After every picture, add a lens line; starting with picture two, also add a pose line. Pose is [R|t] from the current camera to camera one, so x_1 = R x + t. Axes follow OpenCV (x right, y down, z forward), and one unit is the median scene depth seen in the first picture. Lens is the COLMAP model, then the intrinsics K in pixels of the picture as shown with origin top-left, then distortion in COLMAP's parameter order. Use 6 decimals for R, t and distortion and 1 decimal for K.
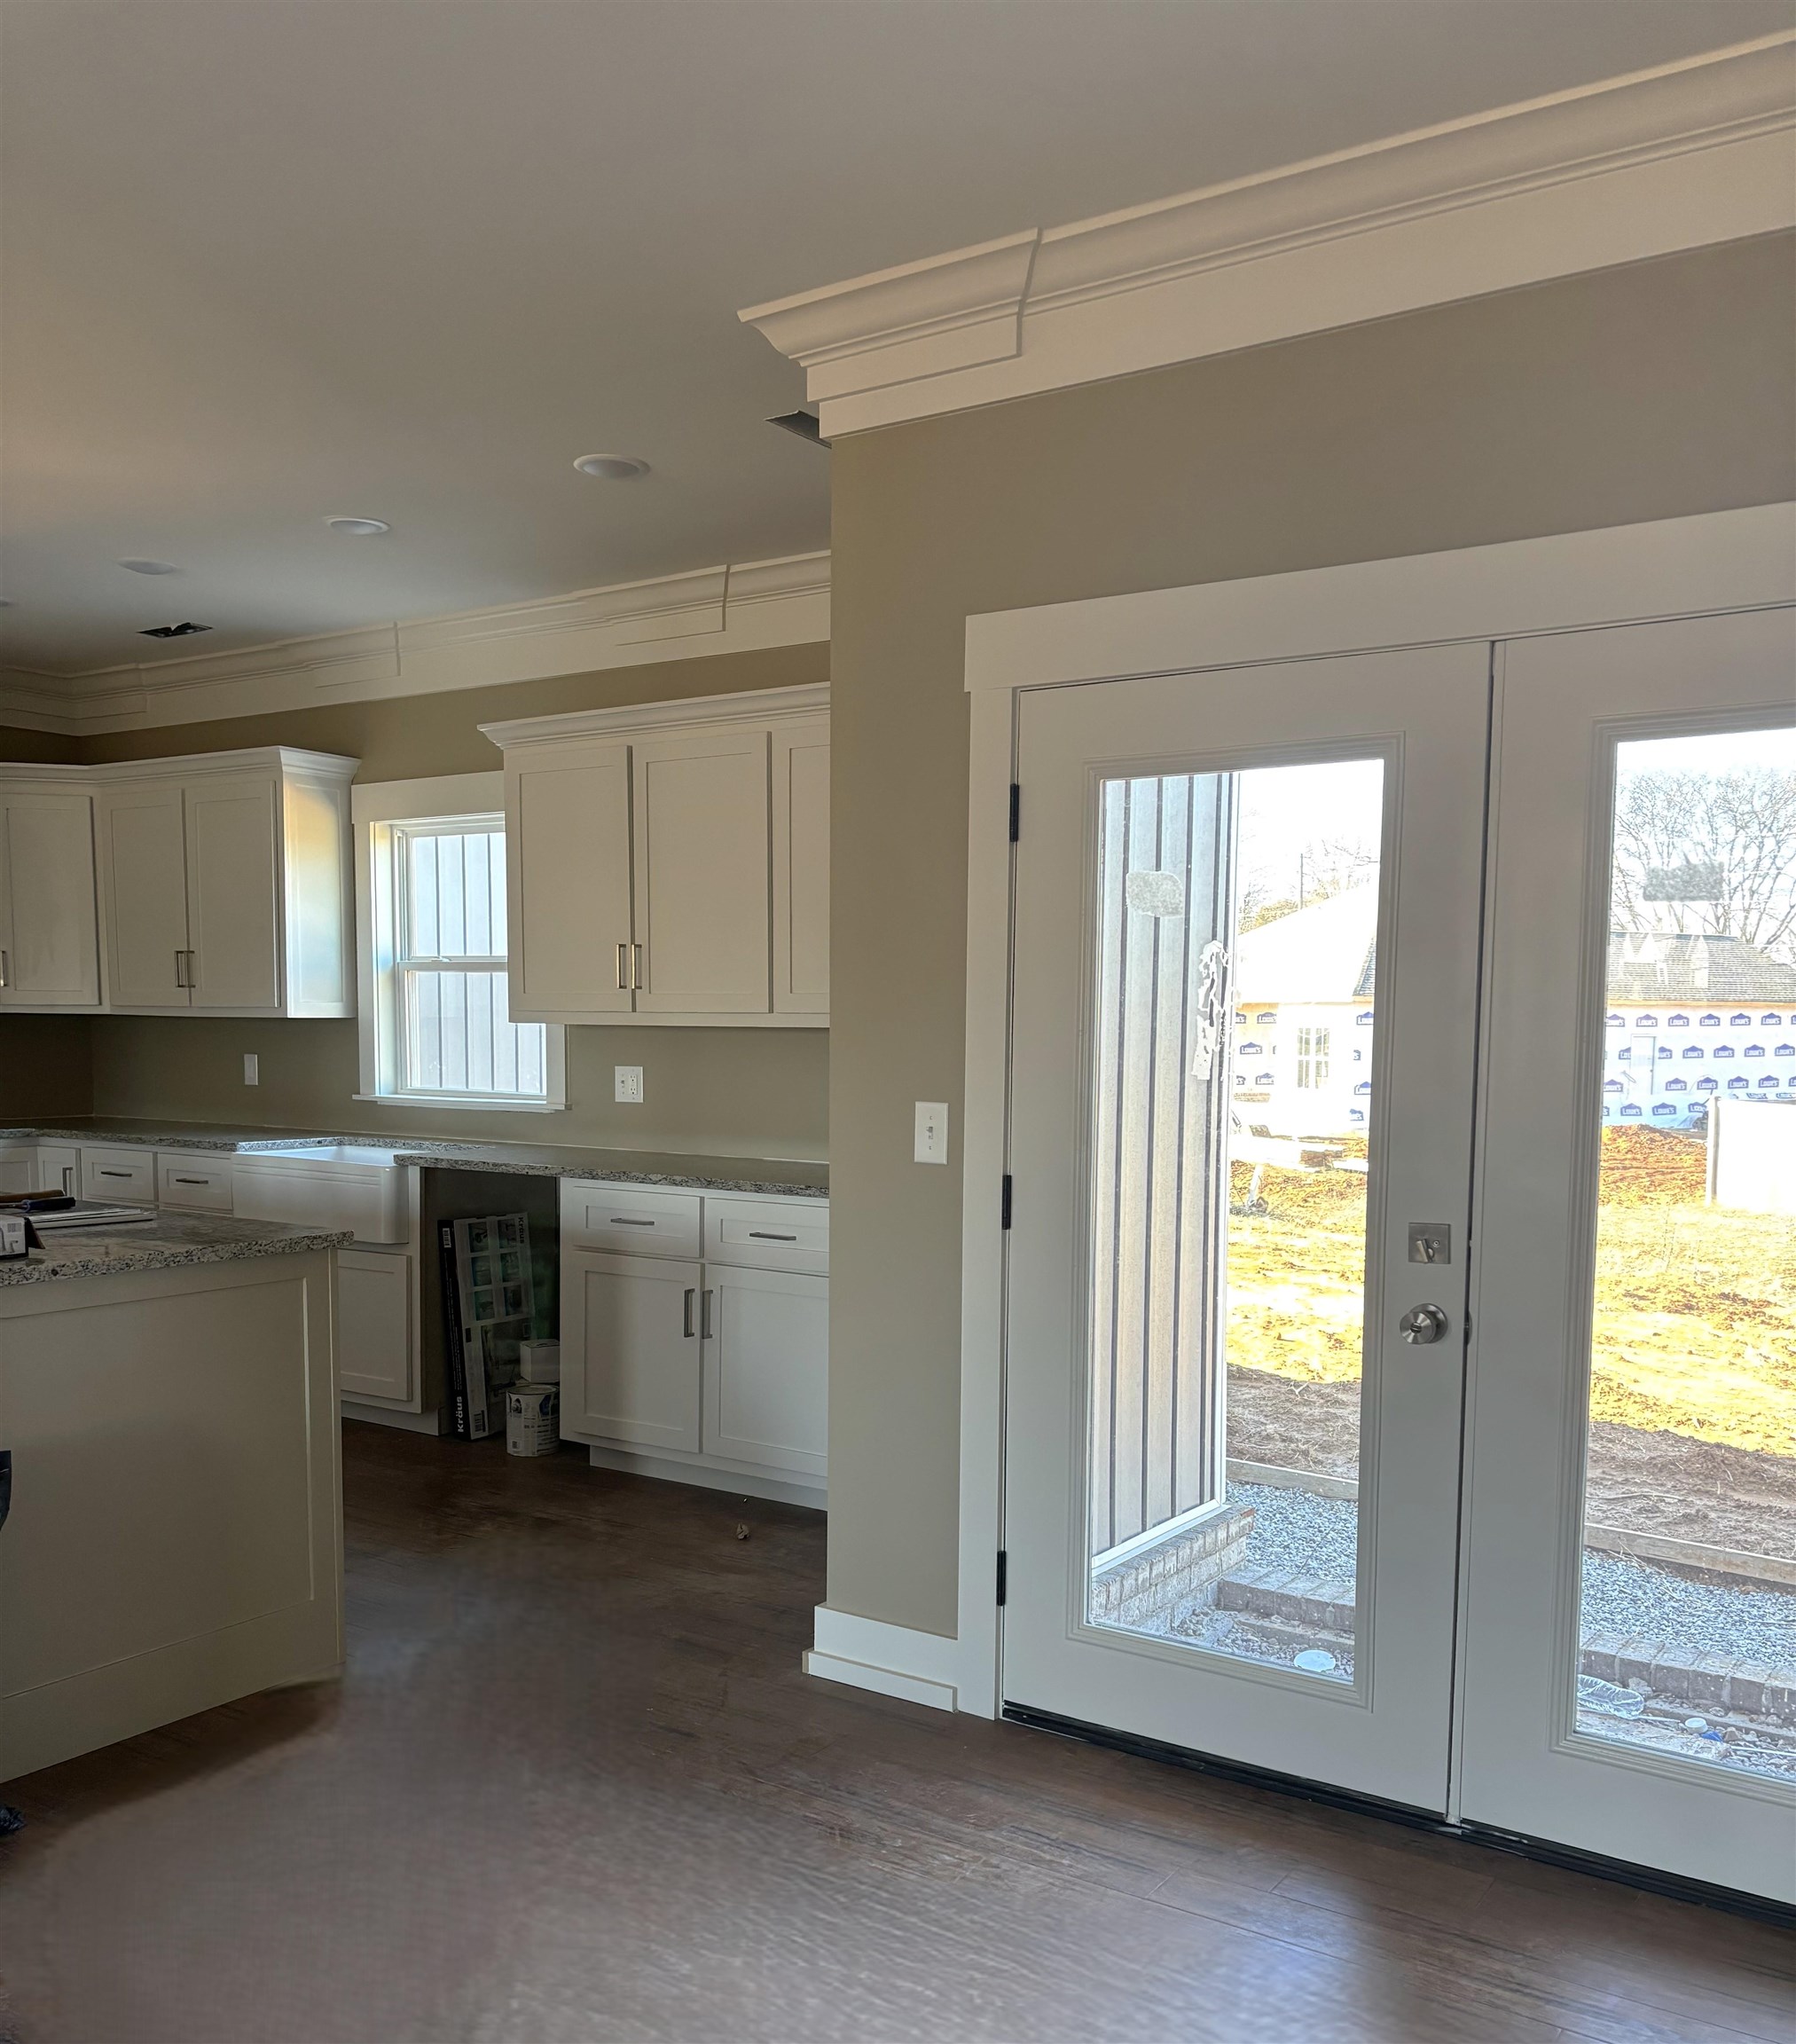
lens RADIAL K [[1841.7, 0, 894.9], [0, 1841.7, 1202.6], [0, 0, 1]] dist [0.009306, 0.010477]
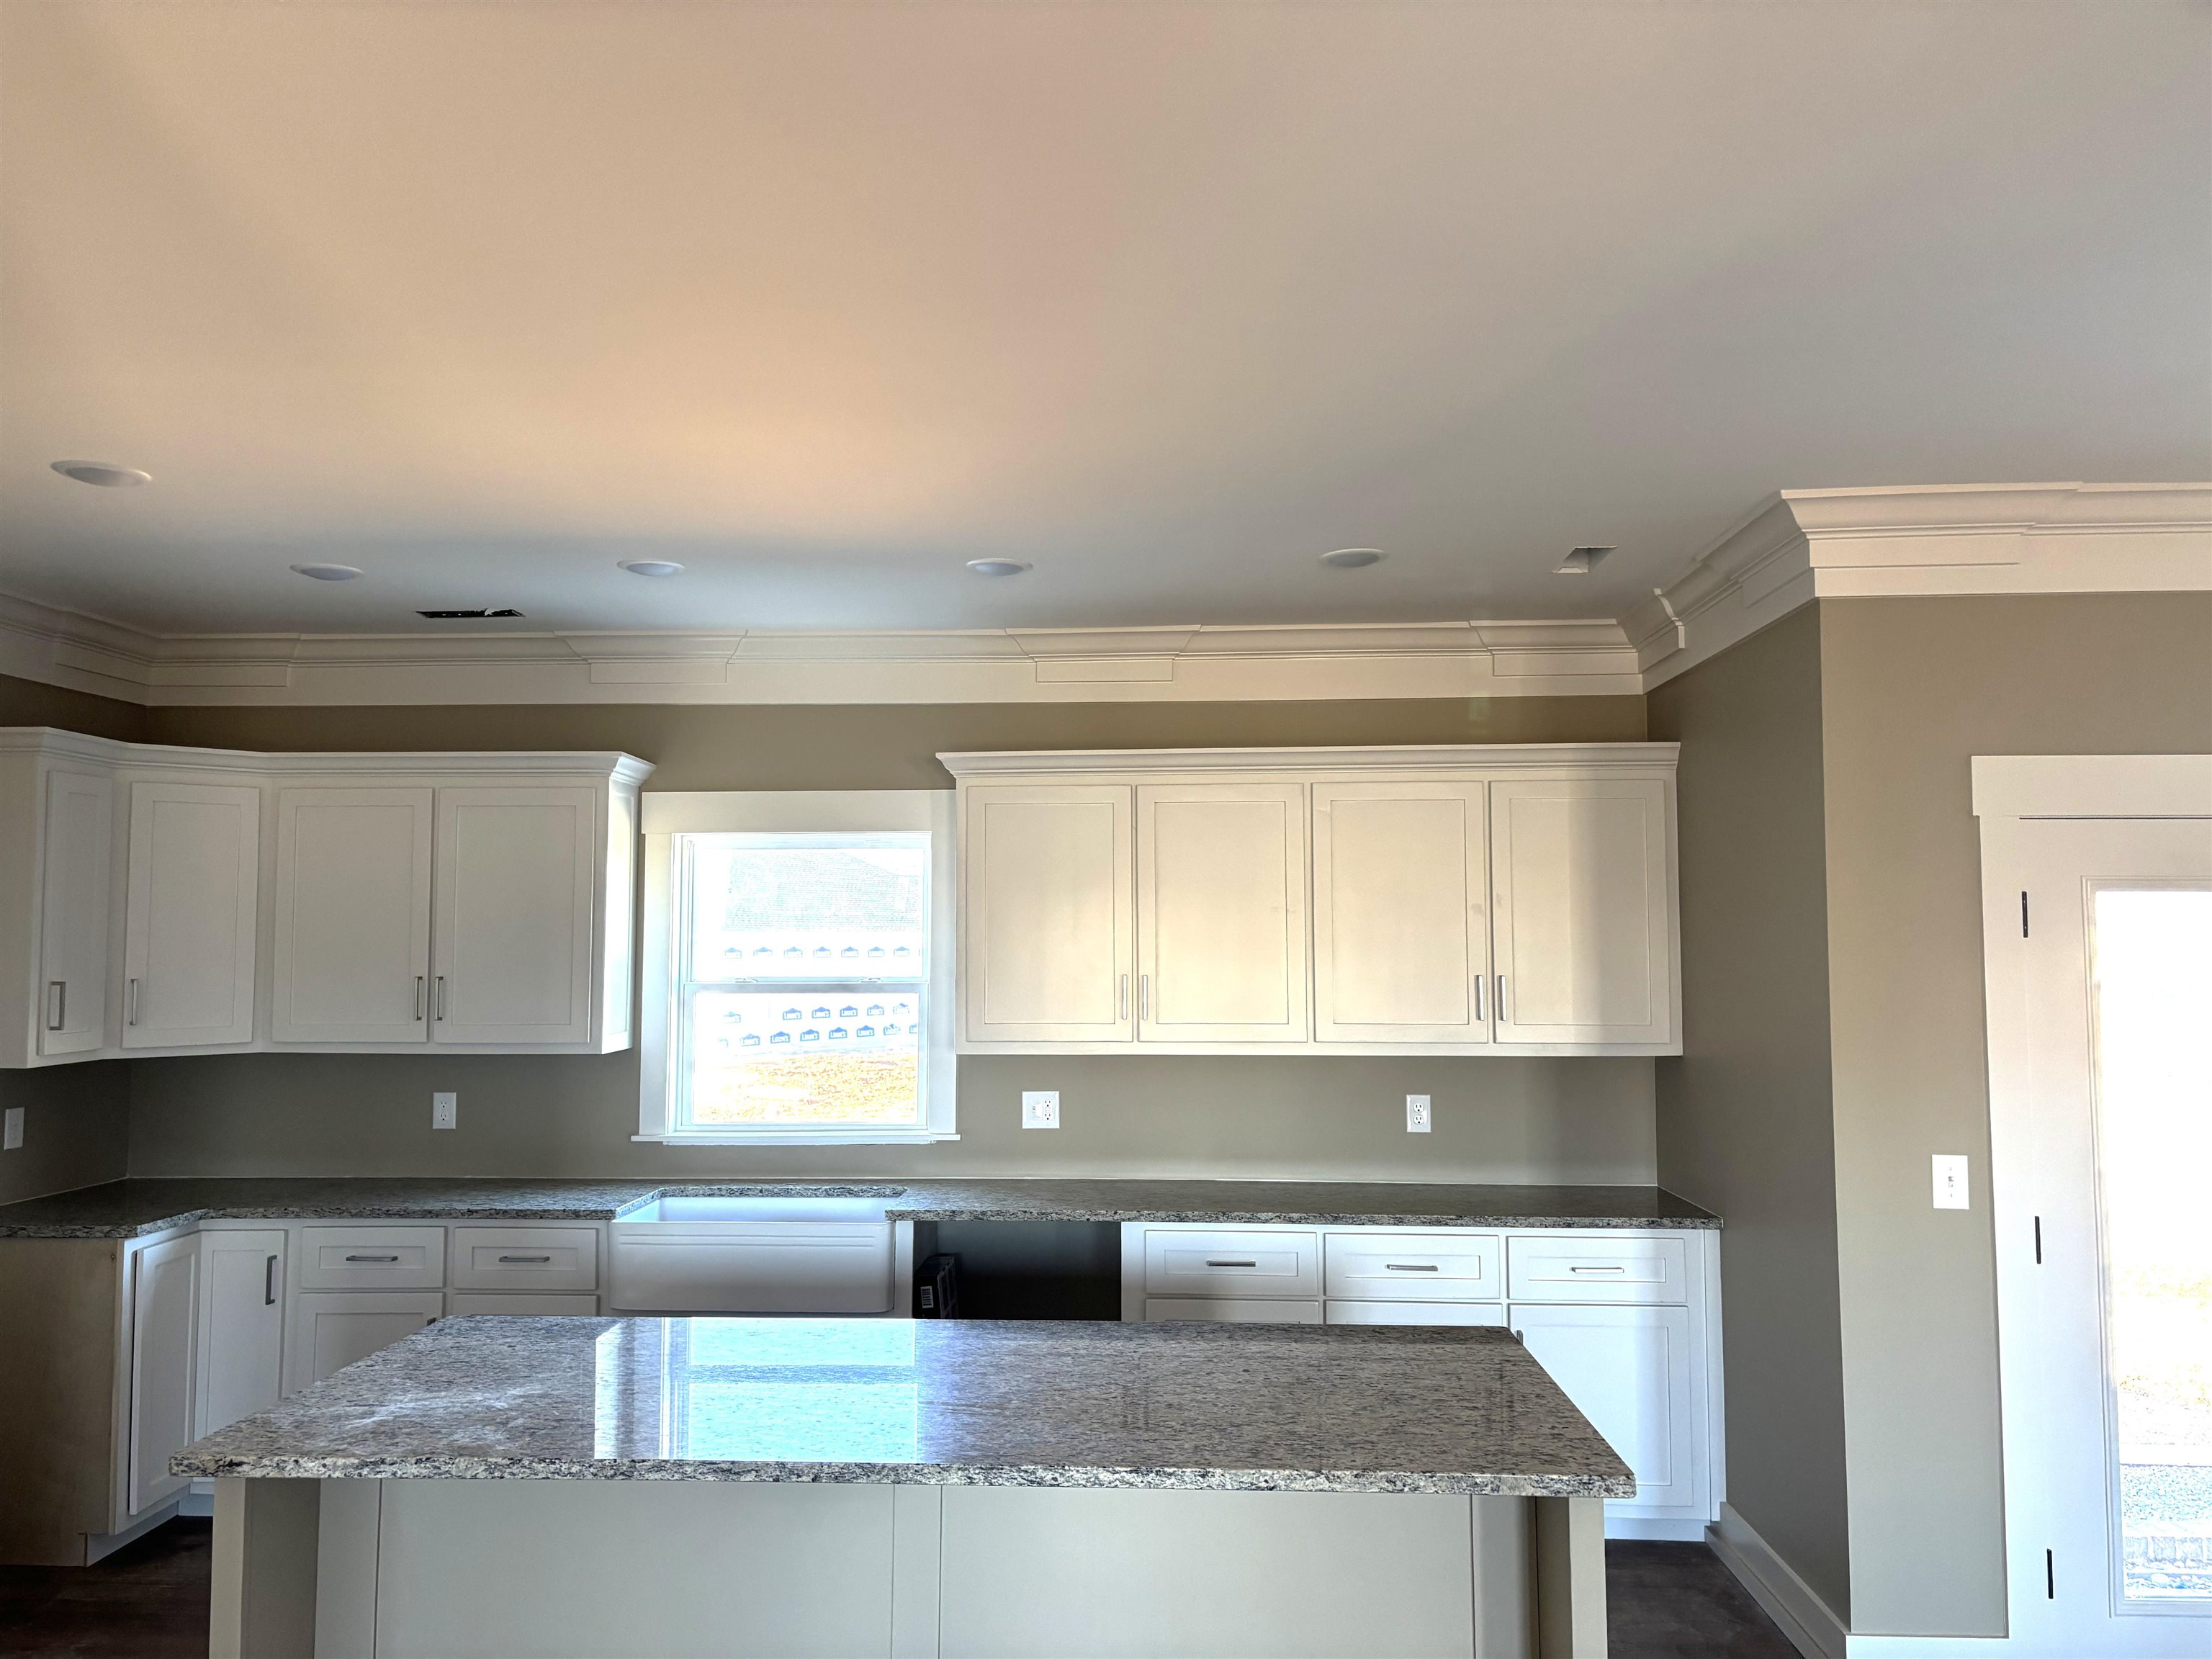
lens RADIAL K [[1671.6, 0, 1106.0], [0, 1671.6, 829.5], [0, 0, 1]] dist [0.008024, -0.002443]
pose [[0.851266, 0.026134, 0.524084, -0.899702], [0.061247, 0.986984, -0.148700, -0.120144], [-0.521148, 0.158682, 0.838585, 0.321405]]
